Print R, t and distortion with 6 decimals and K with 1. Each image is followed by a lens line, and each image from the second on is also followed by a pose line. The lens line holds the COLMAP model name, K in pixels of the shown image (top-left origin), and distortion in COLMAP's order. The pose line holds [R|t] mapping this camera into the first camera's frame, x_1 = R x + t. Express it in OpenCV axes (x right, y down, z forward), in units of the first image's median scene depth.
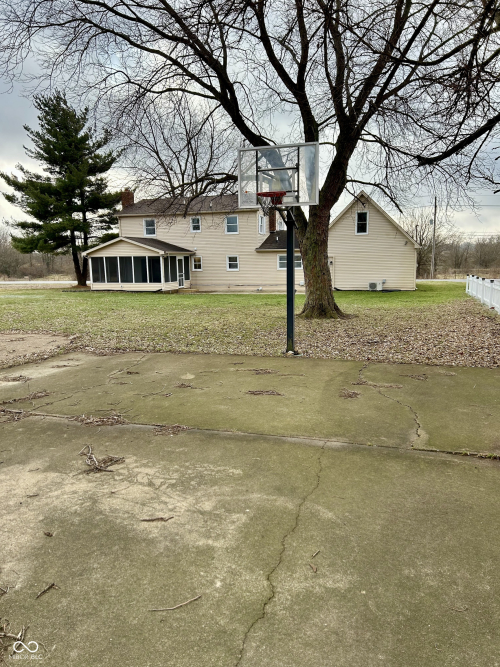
lens RADIAL K [[495.6, 0, 250.0], [0, 495.6, 333.5], [0, 0, 1]] dist [0.002584, -0.000112]
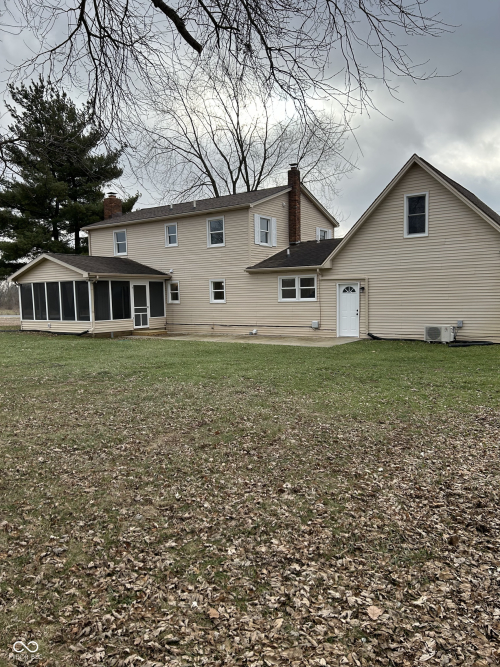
lens RADIAL K [[495.6, 0, 250.0], [0, 495.6, 333.5], [0, 0, 1]] dist [0.002584, -0.000112]
pose [[0.956857, 0.021232, -0.289784, 0.196909], [-0.039925, 0.997474, -0.058747, -0.052697], [0.287805, 0.067782, 0.955287, 0.412755]]
